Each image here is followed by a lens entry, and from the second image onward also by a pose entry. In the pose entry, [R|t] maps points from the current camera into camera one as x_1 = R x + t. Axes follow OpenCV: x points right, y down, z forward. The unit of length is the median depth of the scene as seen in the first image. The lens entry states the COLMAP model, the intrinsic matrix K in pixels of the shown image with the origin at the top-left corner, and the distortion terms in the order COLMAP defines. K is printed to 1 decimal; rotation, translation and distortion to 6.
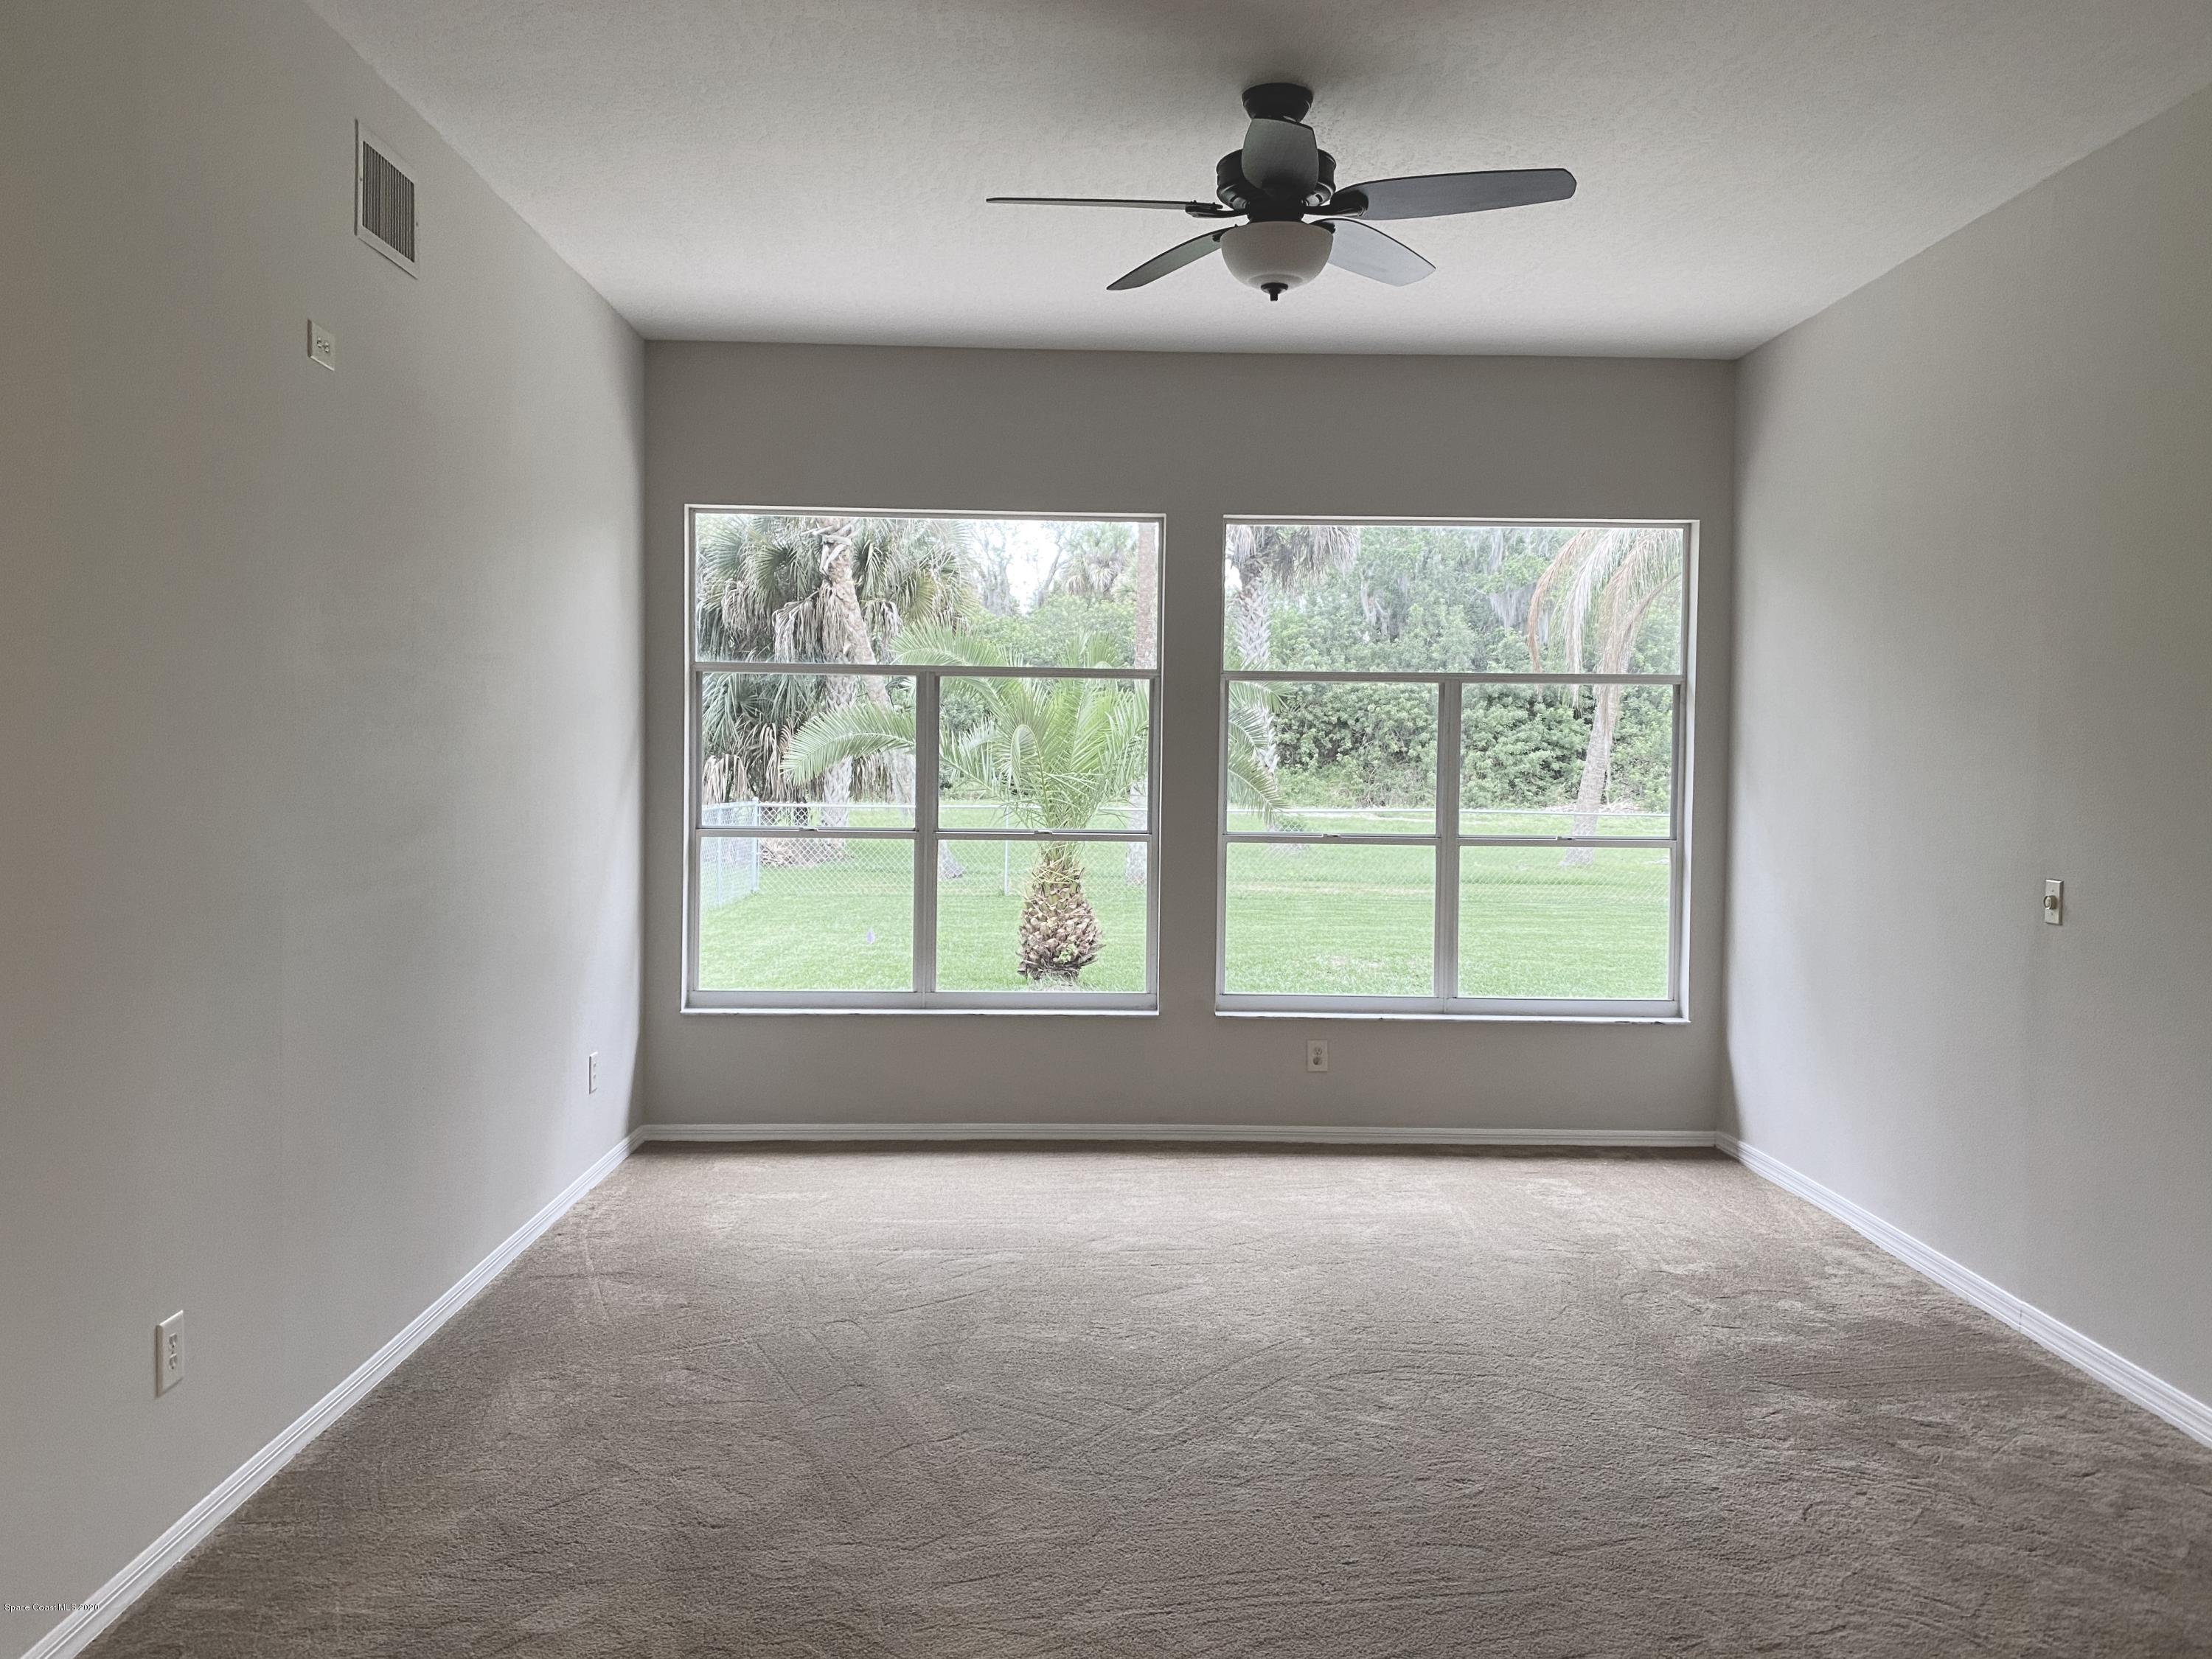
lens RADIAL K [[1687.9, 0, 1112.3], [0, 1687.9, 832.7], [0, 0, 1]] dist [0.043920, -0.023127]
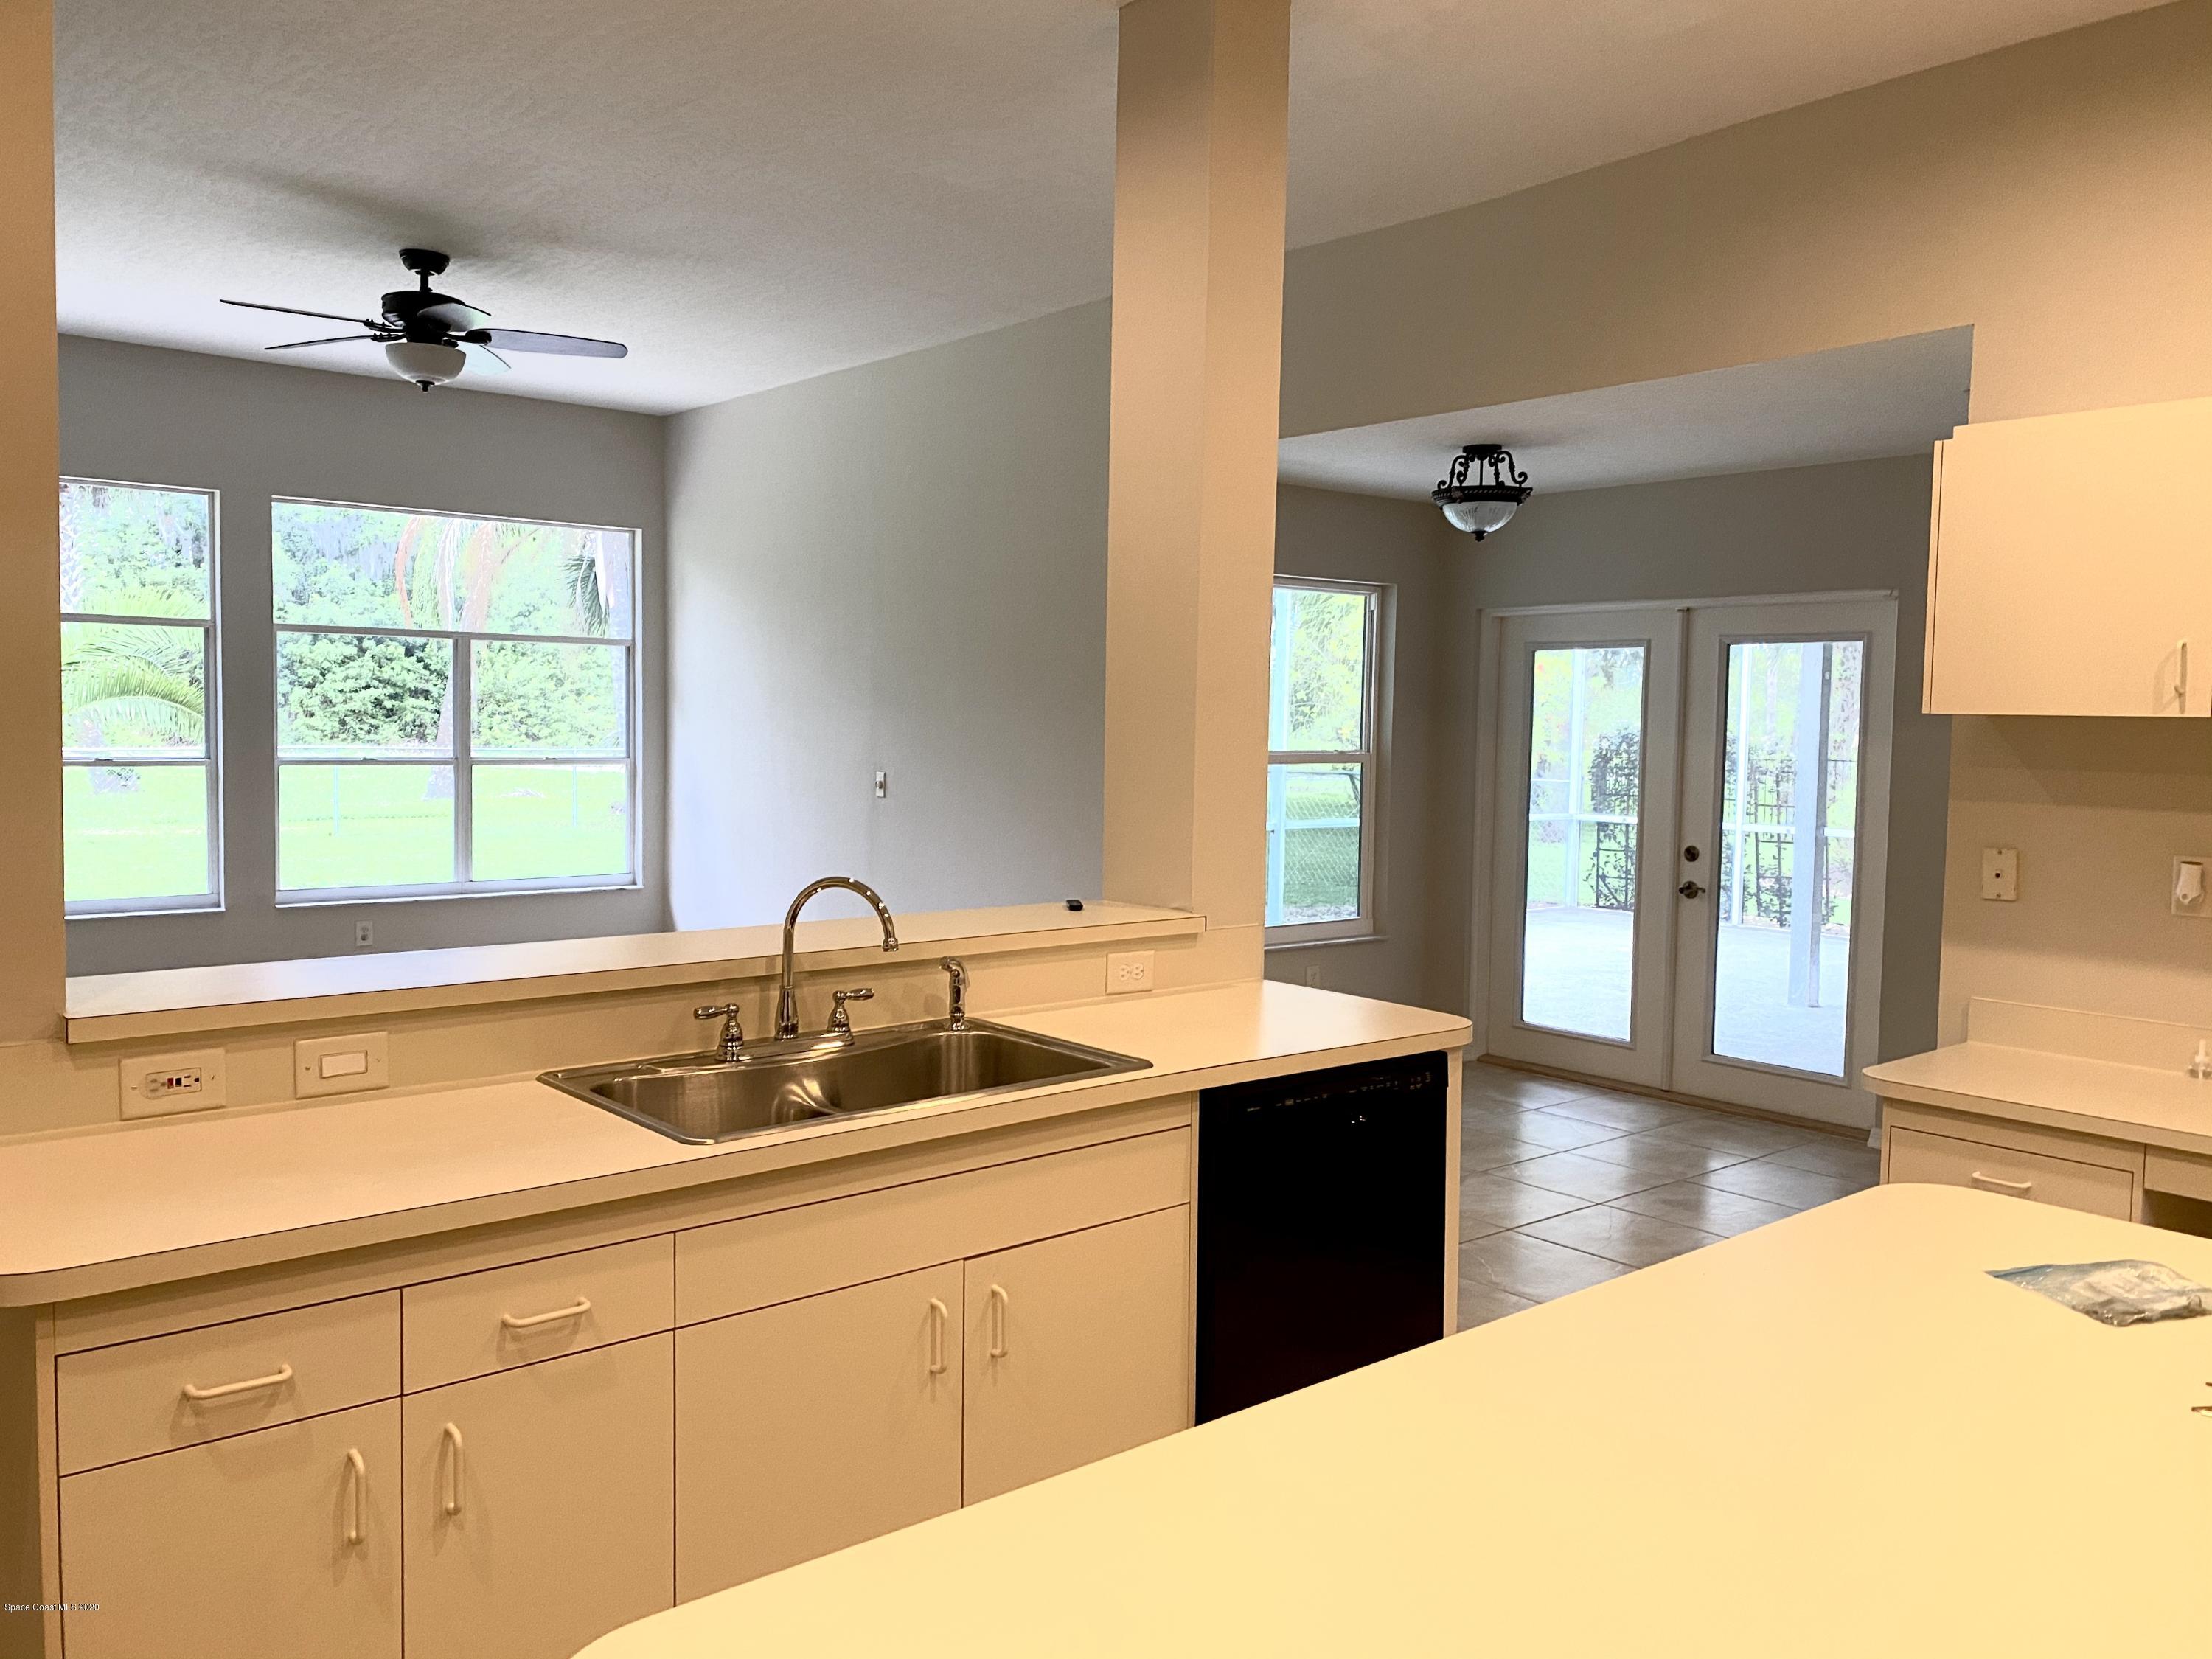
lens RADIAL K [[1687.9, 0, 1111.9], [0, 1687.9, 813.6], [0, 0, 1]] dist [0.043920, -0.023127]
pose [[0.782925, -0.034278, 0.621170, -0.056154], [0.019151, 0.999336, 0.031008, 0.003498], [-0.621821, -0.012381, 0.783062, -0.083513]]
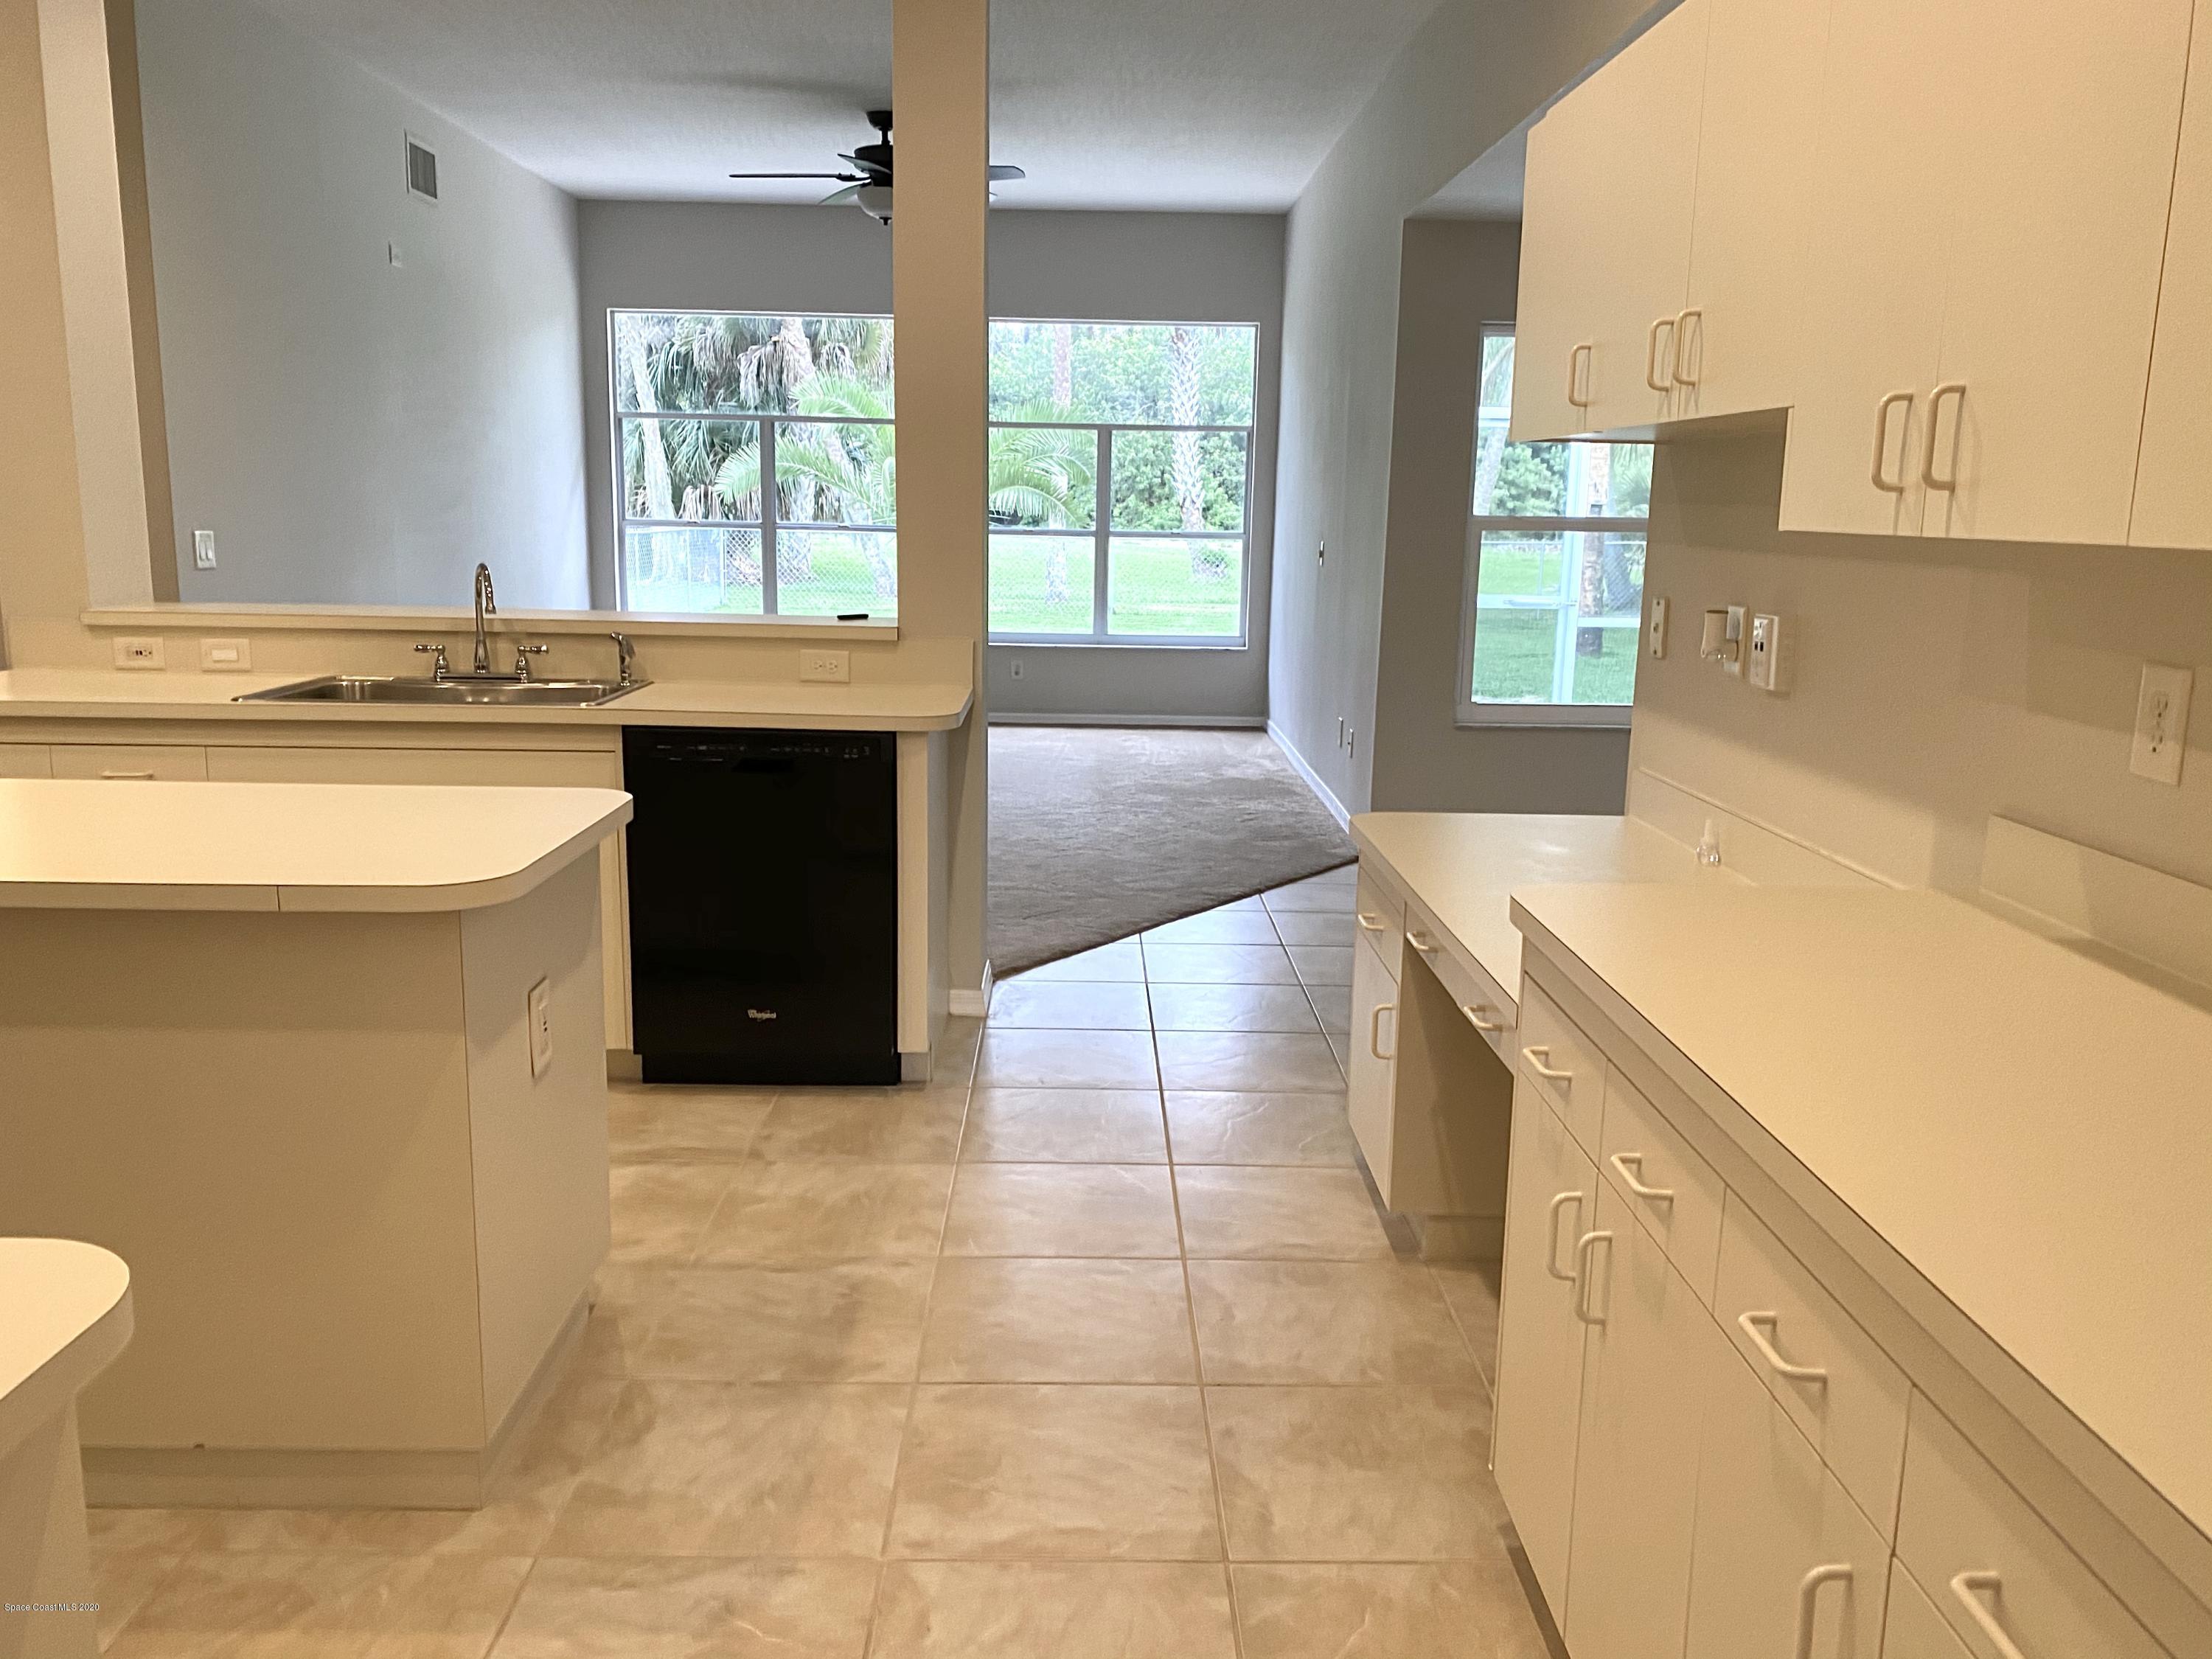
lens RADIAL K [[1687.9, 0, 1094.3], [0, 1687.9, 831.4], [0, 0, 1]] dist [0.043920, -0.023127]
pose [[0.999817, 0.009542, -0.016593, 0.055228], [-0.006950, 0.988694, 0.149785, 0.010904], [0.017835, -0.149642, 0.988579, -0.148542]]
